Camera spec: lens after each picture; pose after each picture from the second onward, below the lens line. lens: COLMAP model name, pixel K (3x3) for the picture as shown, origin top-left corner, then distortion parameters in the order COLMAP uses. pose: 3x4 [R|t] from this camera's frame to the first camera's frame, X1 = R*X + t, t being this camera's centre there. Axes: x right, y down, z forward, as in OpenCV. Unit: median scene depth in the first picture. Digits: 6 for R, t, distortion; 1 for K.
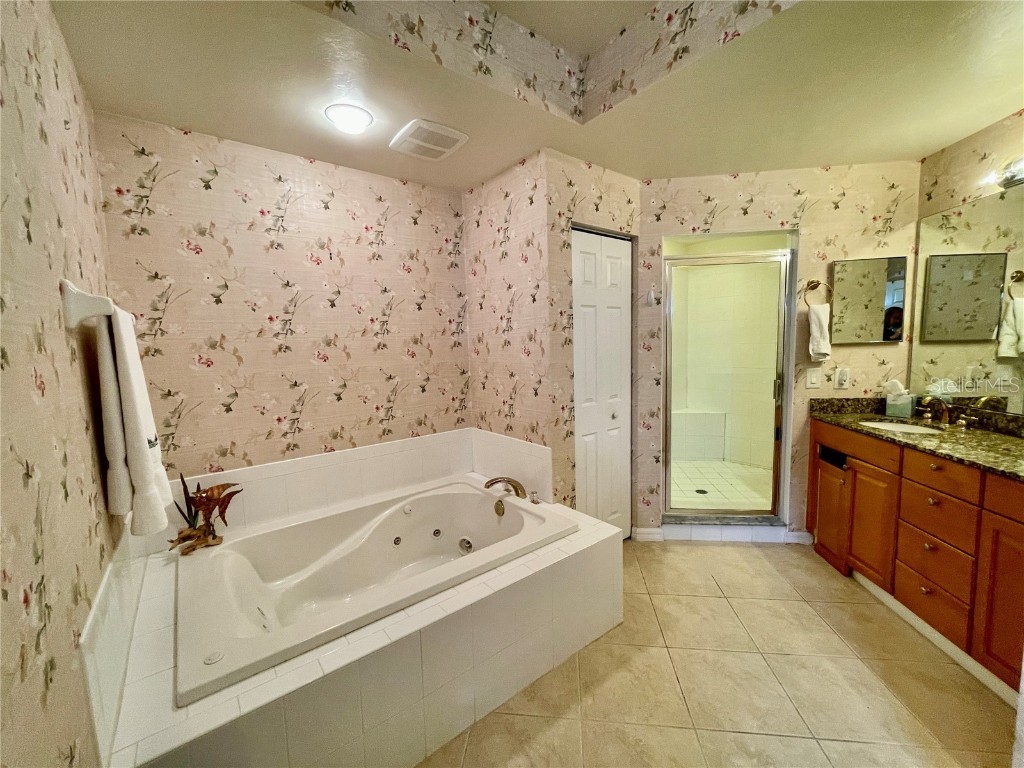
lens RADIAL K [[412.6, 0, 505.3], [0, 412.6, 386.1], [0, 0, 1]] dist [-0.002595, 0.000358]
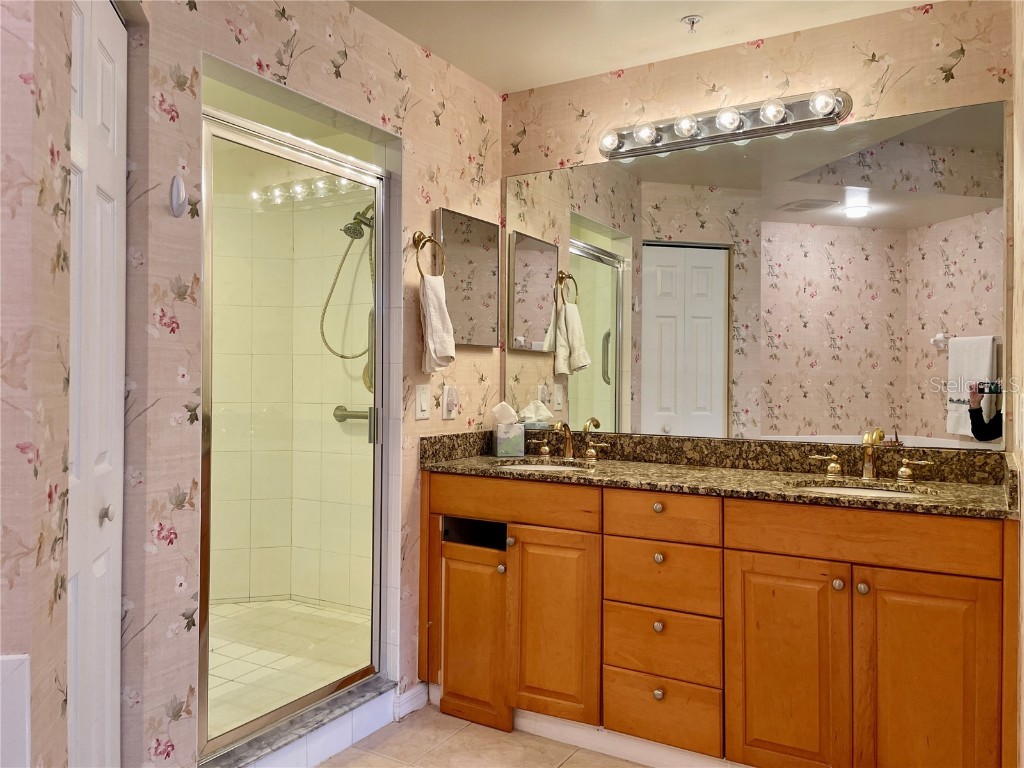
lens RADIAL K [[776.1, 0, 512.5], [0, 776.1, 378.1], [0, 0, 1]] dist [0.076178, -0.066930]
pose [[0.397074, 0.033116, 0.917189, -0.205749], [0.077814, 0.994536, -0.069596, 0.034210], [-0.914482, 0.099005, 0.392327, 0.471420]]
